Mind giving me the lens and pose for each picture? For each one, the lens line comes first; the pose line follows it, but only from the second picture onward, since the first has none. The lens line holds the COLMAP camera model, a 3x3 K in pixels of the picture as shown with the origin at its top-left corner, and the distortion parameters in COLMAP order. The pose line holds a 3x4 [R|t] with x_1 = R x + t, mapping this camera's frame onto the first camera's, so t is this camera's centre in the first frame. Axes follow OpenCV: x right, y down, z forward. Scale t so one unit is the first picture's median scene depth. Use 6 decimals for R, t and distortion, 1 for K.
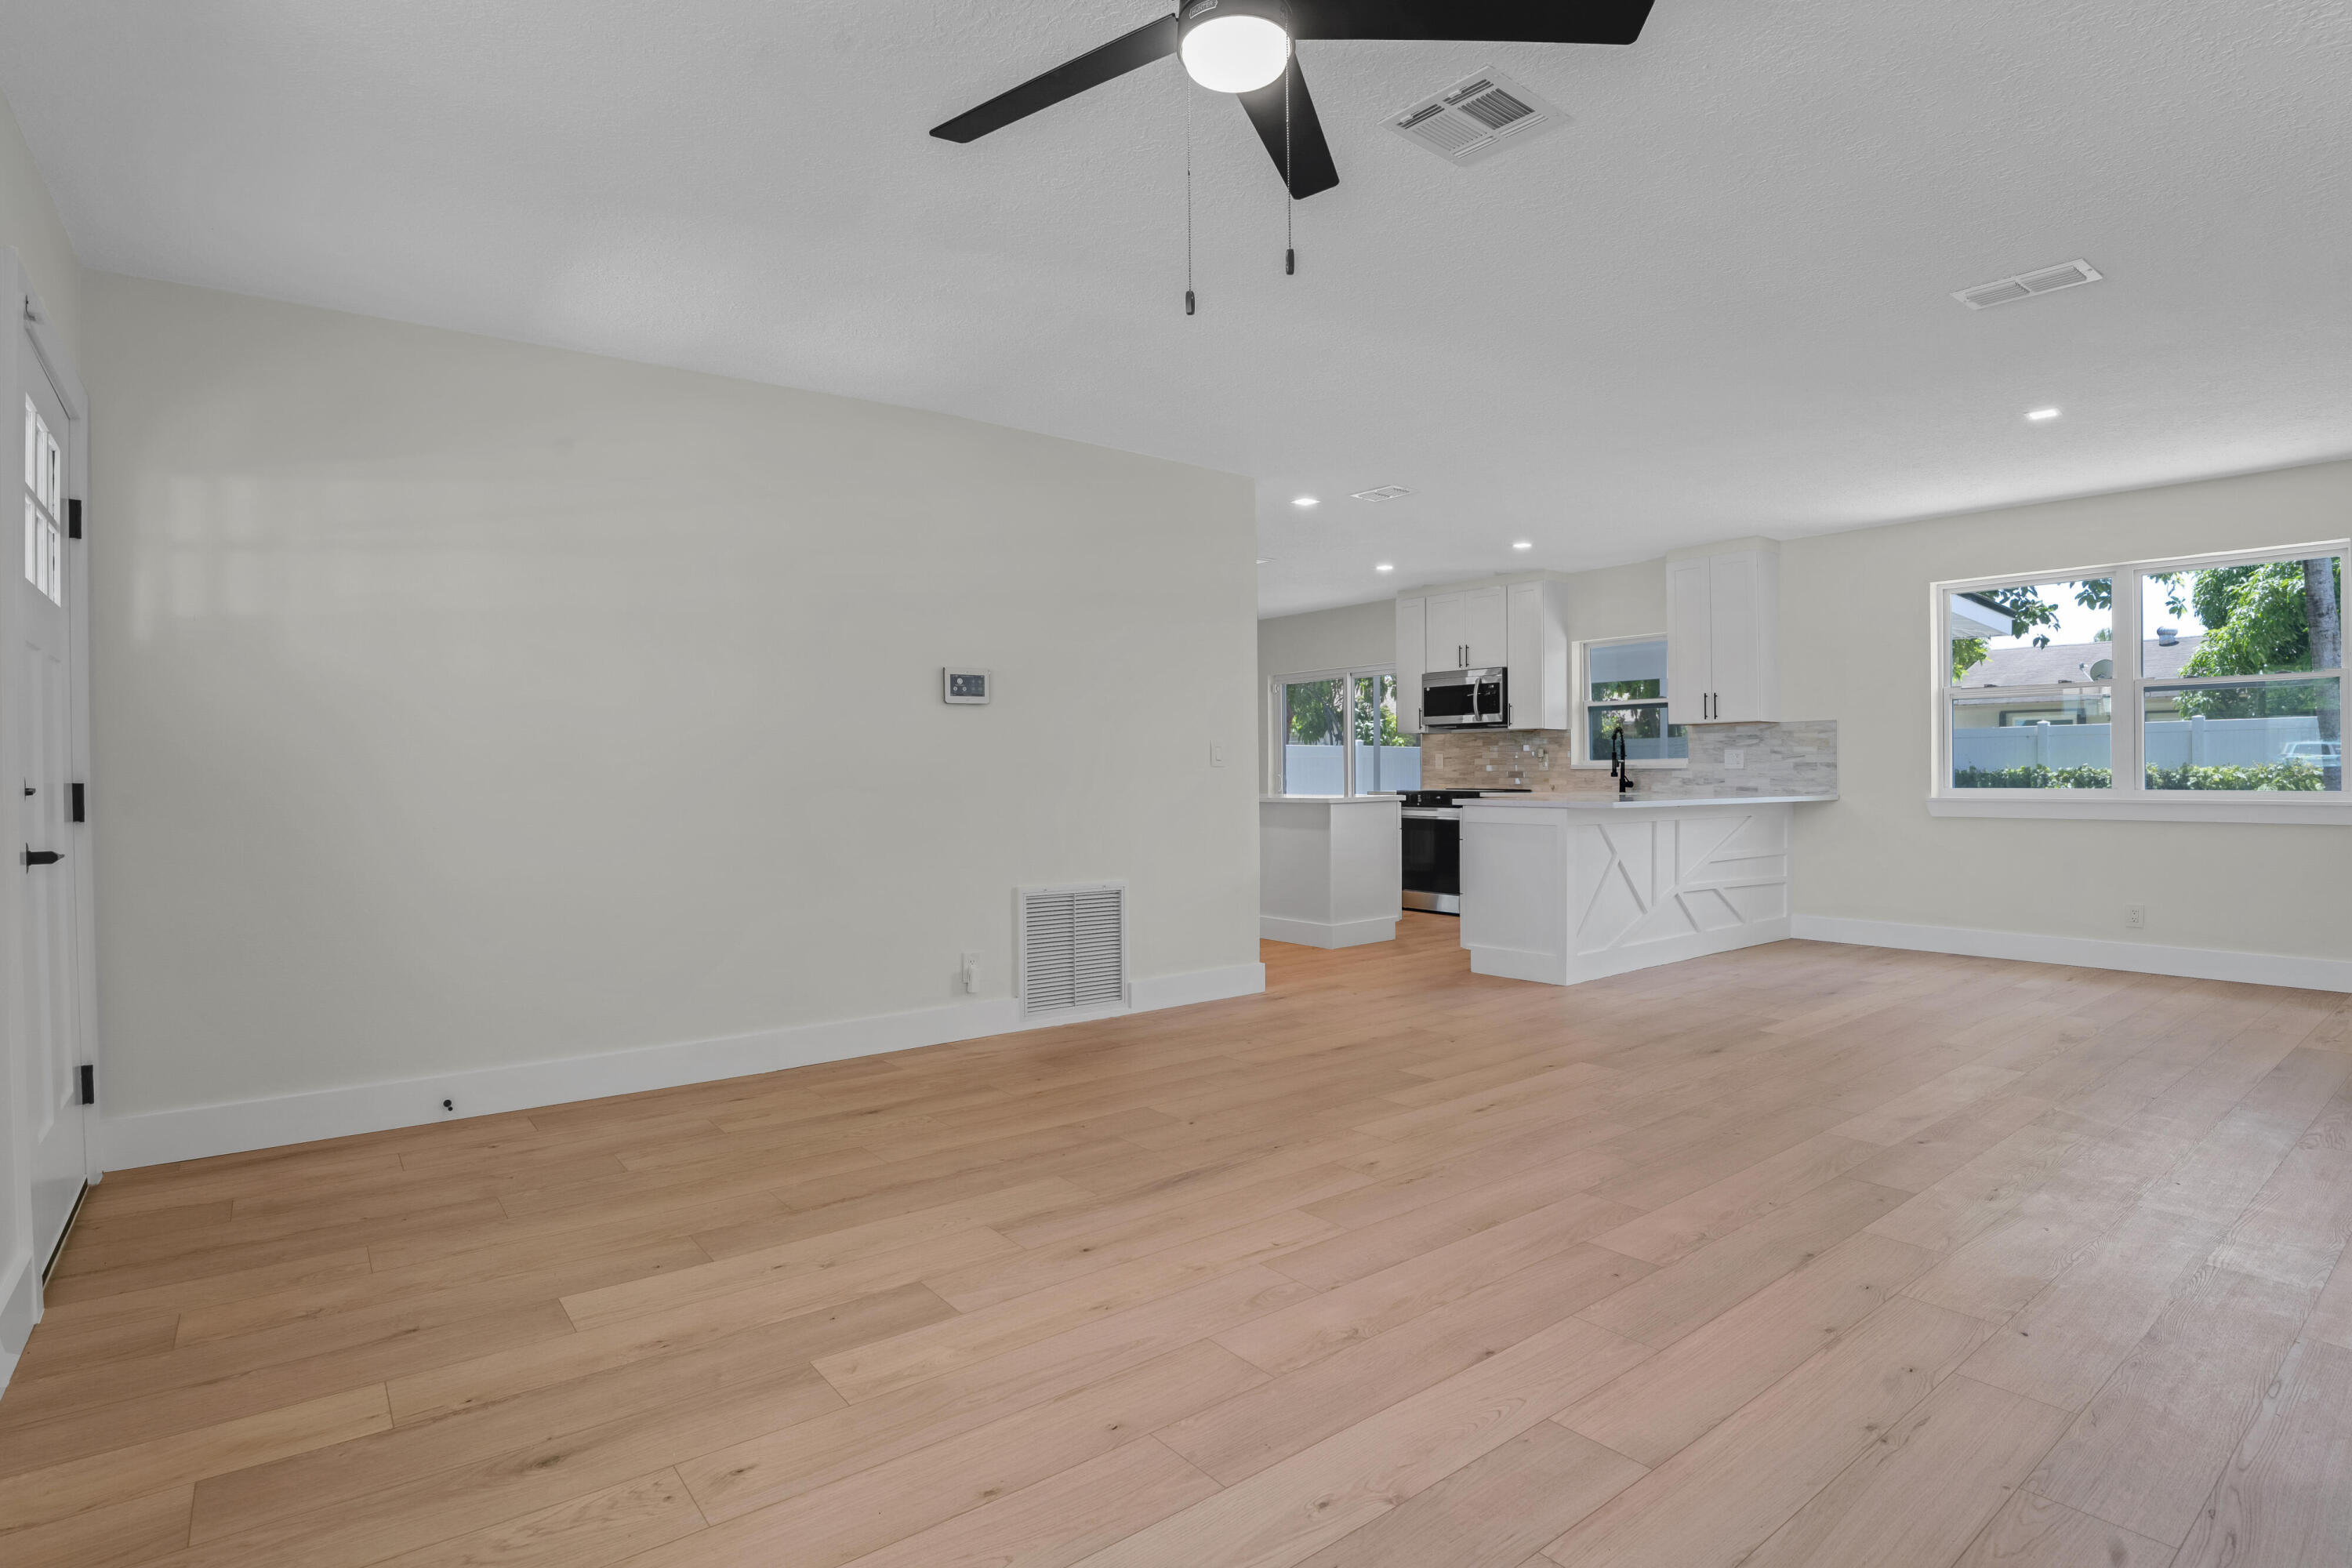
lens RADIAL K [[1188.5, 0, 1176.0], [0, 1188.5, 784.0], [0, 0, 1]] dist [-0.069018, 0.015228]
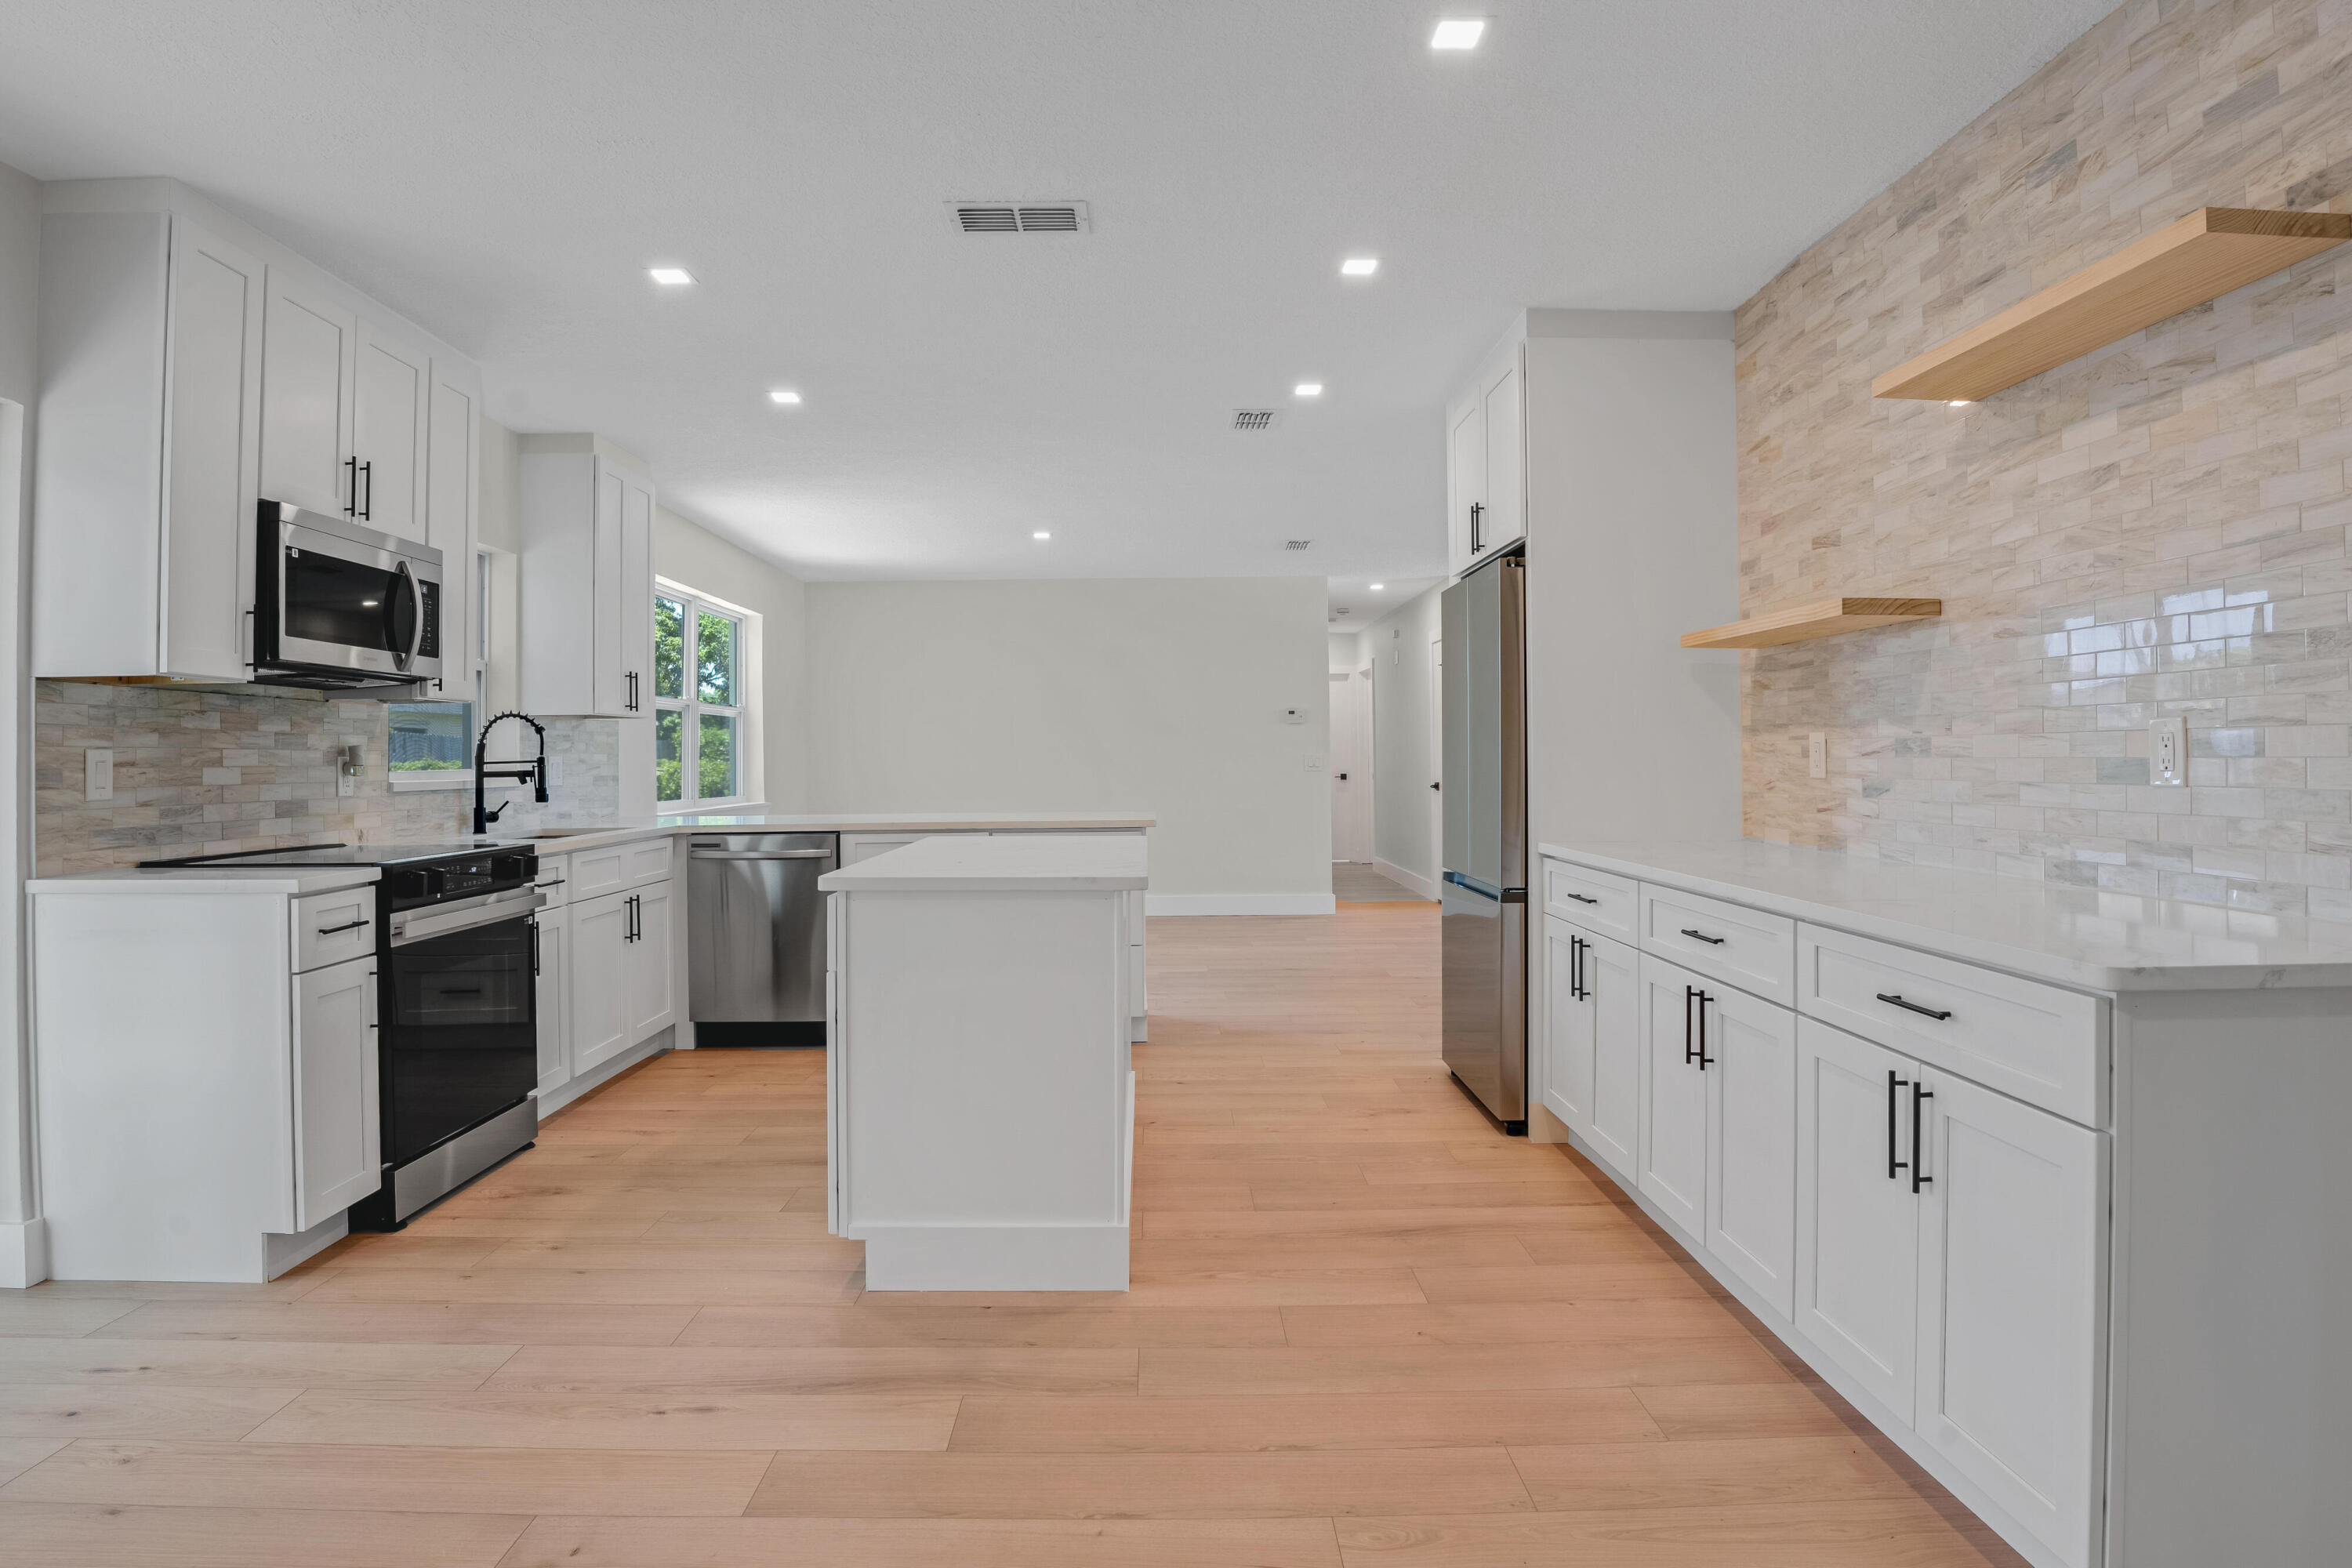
lens RADIAL K [[1282.0, 0, 1169.5], [0, 1282.0, 735.7], [0, 0, 1]] dist [-0.072413, 0.017502]
pose [[-0.794982, 0.023308, 0.606185, -0.271093], [0.018890, 0.999728, -0.013666, -0.030058], [-0.606339, 0.000587, -0.795206, 1.646598]]
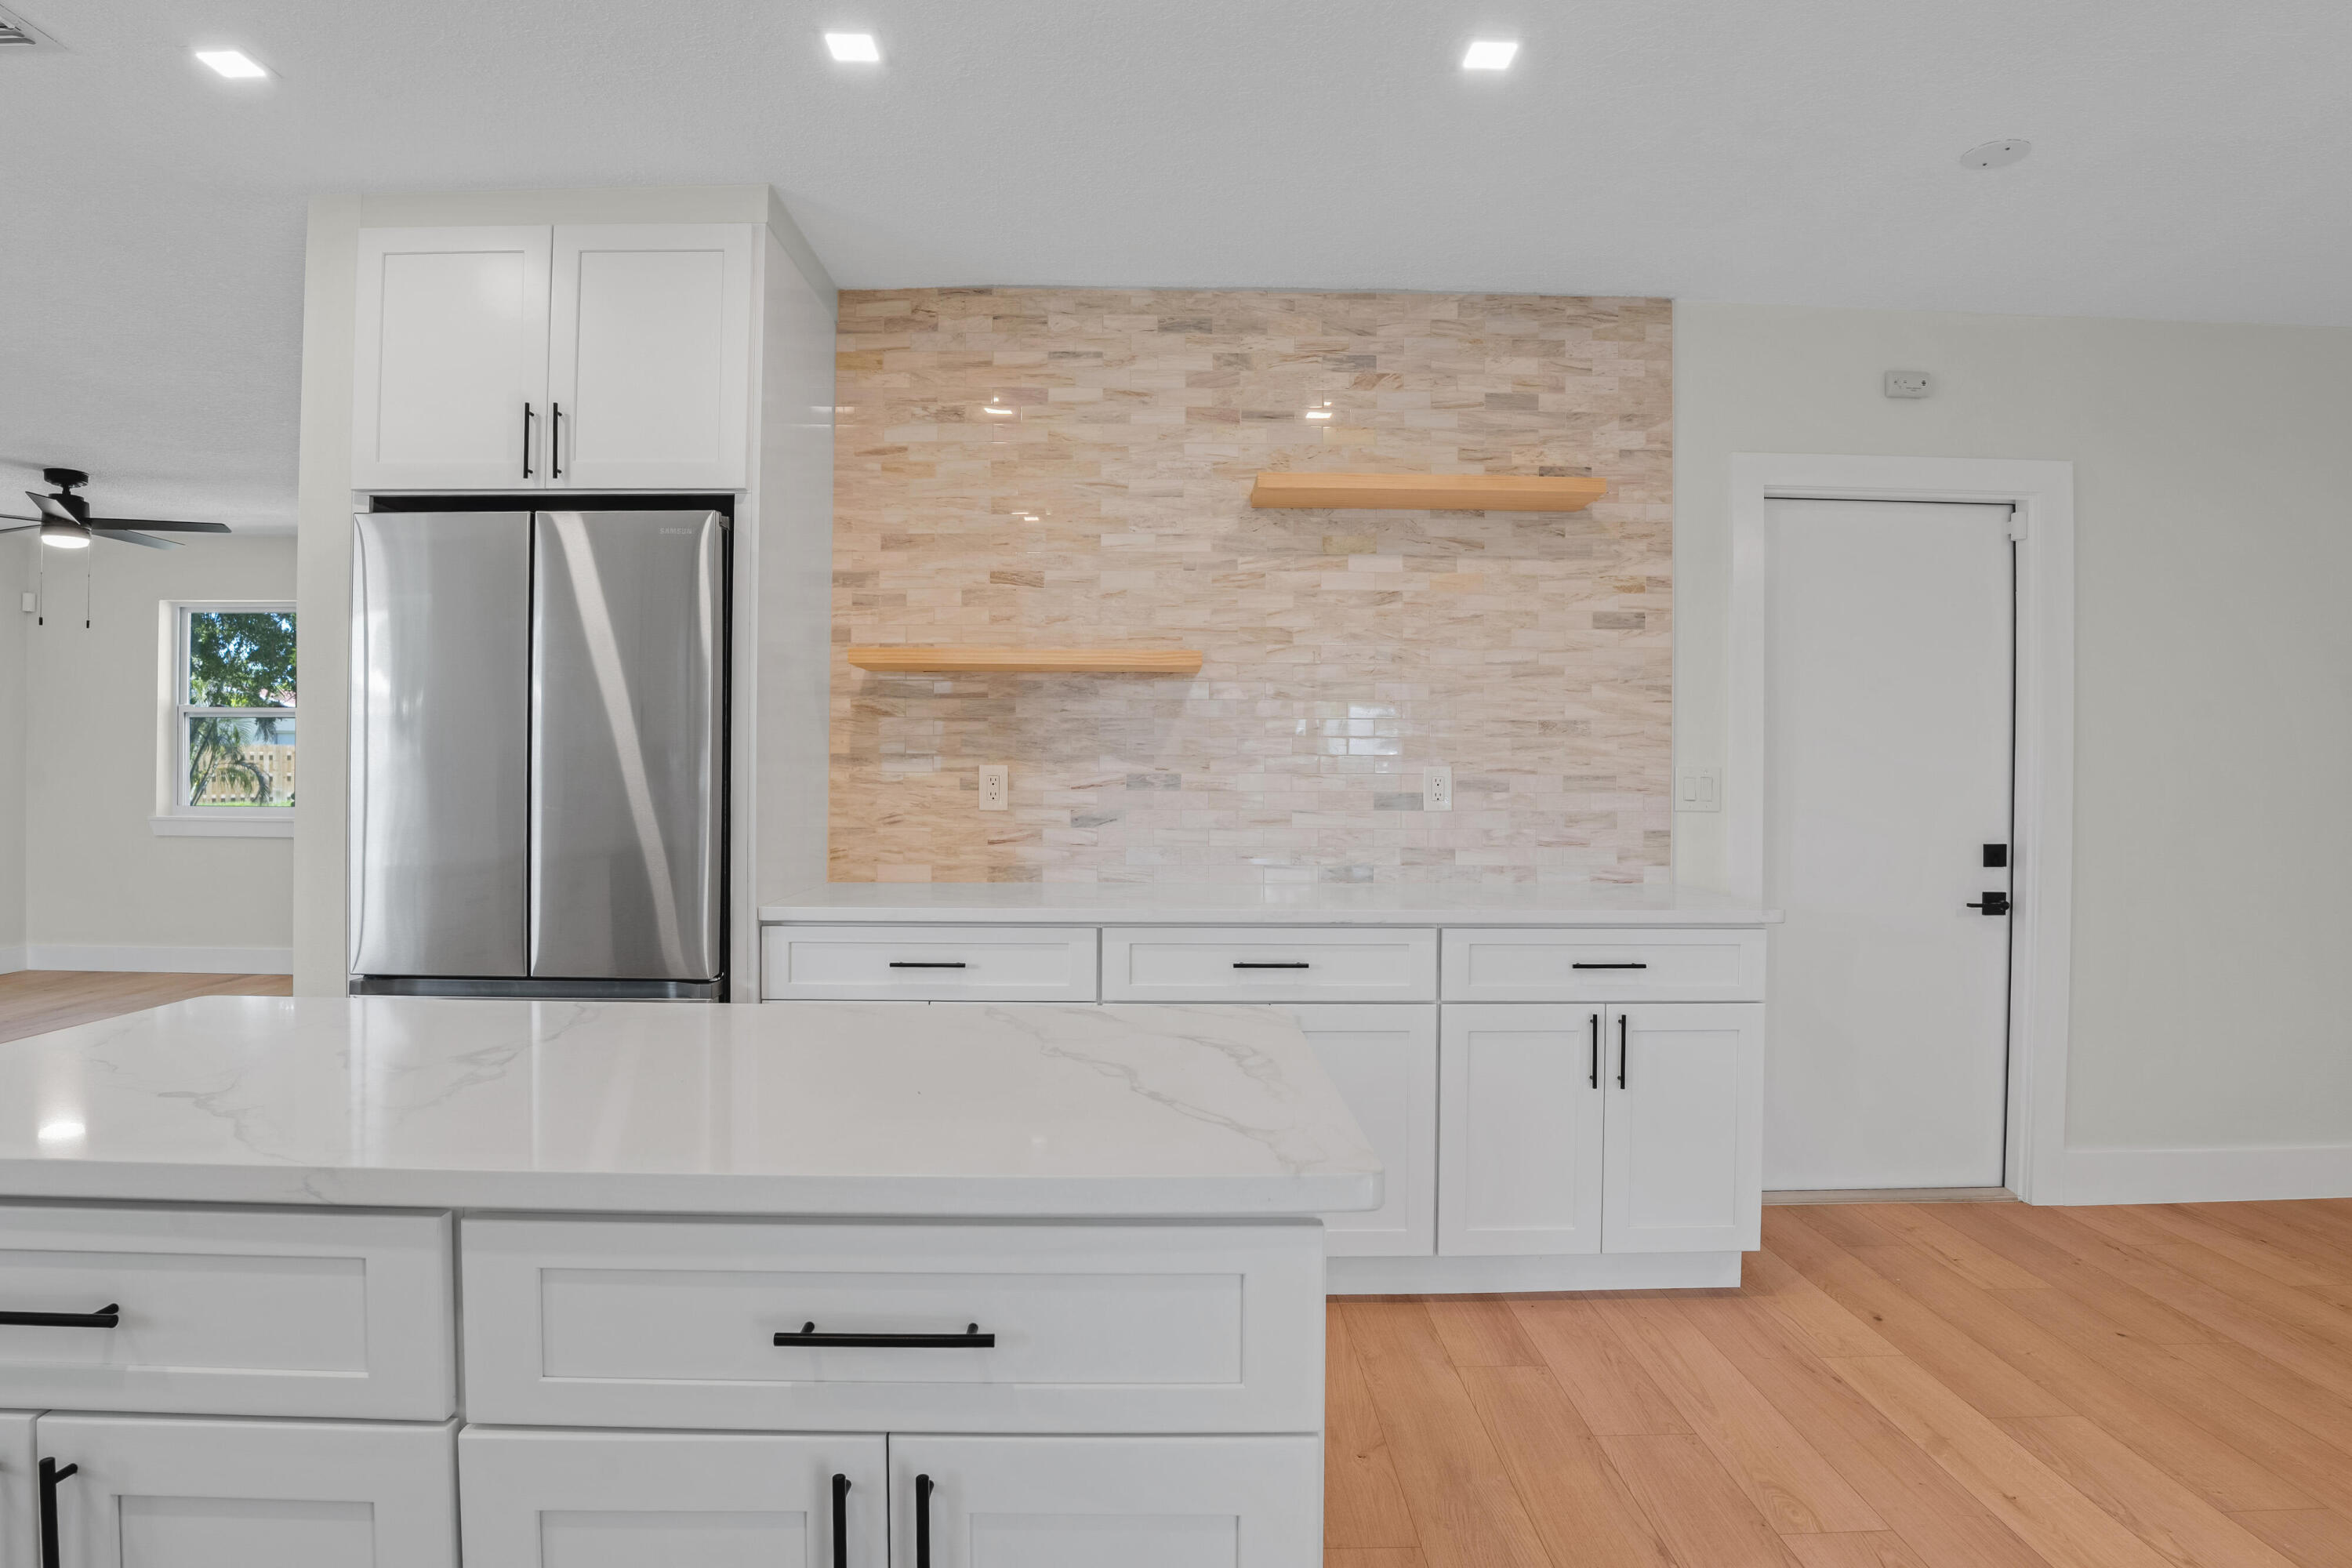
lens RADIAL K [[1283.8, 0, 1170.3], [0, 1283.8, 766.8], [0, 0, 1]] dist [-0.070995, 0.015940]
pose [[-0.608133, 0.005231, -0.793818, 0.227189], [-0.008756, 0.999873, 0.013297, -0.040883], [0.793787, 0.015038, -0.608010, 1.446833]]
